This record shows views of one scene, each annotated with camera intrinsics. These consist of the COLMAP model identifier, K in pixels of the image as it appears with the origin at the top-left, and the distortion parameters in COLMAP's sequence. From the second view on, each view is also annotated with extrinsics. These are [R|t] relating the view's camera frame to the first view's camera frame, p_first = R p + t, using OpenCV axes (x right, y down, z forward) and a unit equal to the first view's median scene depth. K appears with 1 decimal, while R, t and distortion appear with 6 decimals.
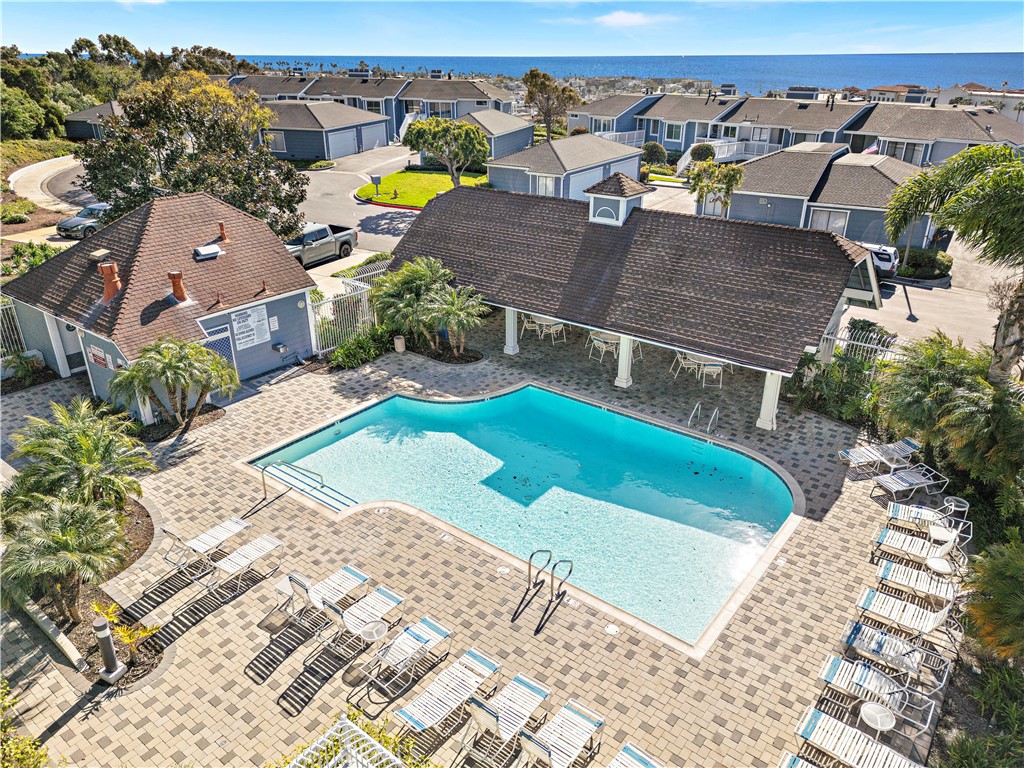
lens RADIAL K [[716.5, 0, 512.0], [0, 716.5, 384.0], [0, 0, 1]] dist [0.082518, -0.082629]
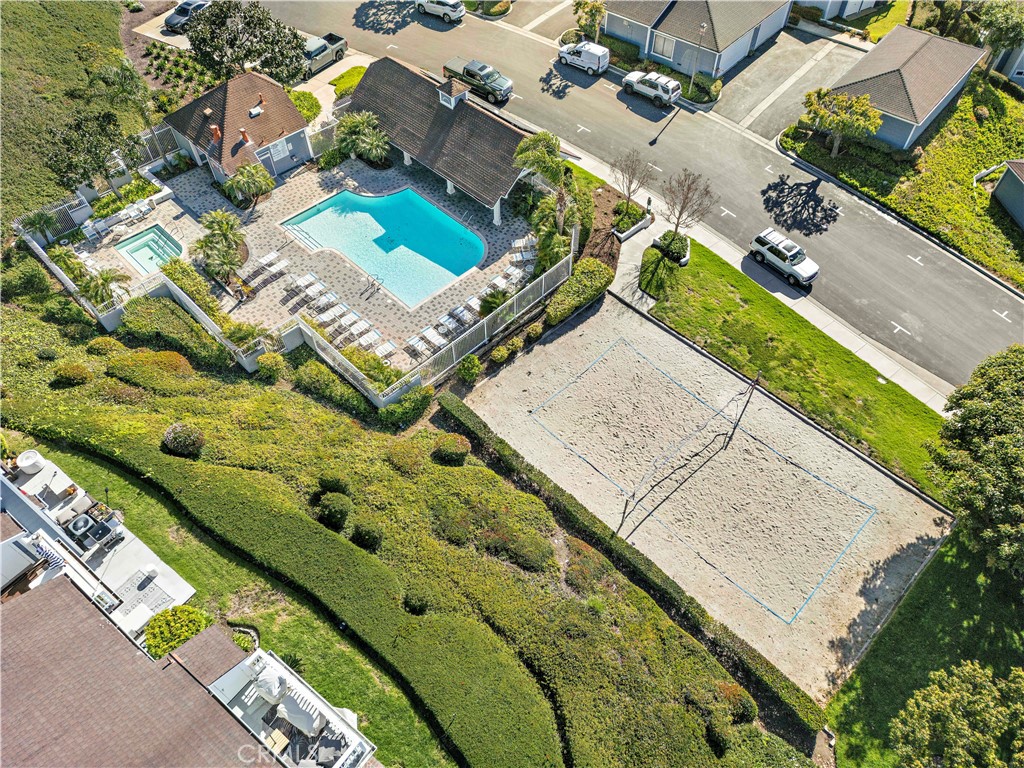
lens RADIAL K [[716.5, 0, 512.0], [0, 716.5, 384.0], [0, 0, 1]] dist [0.082518, -0.082629]
pose [[0.991113, 0.101144, -0.086397, 0.671634], [-0.050318, 0.886303, 0.460364, -0.566575], [0.123137, -0.451926, 0.883516, -1.309950]]
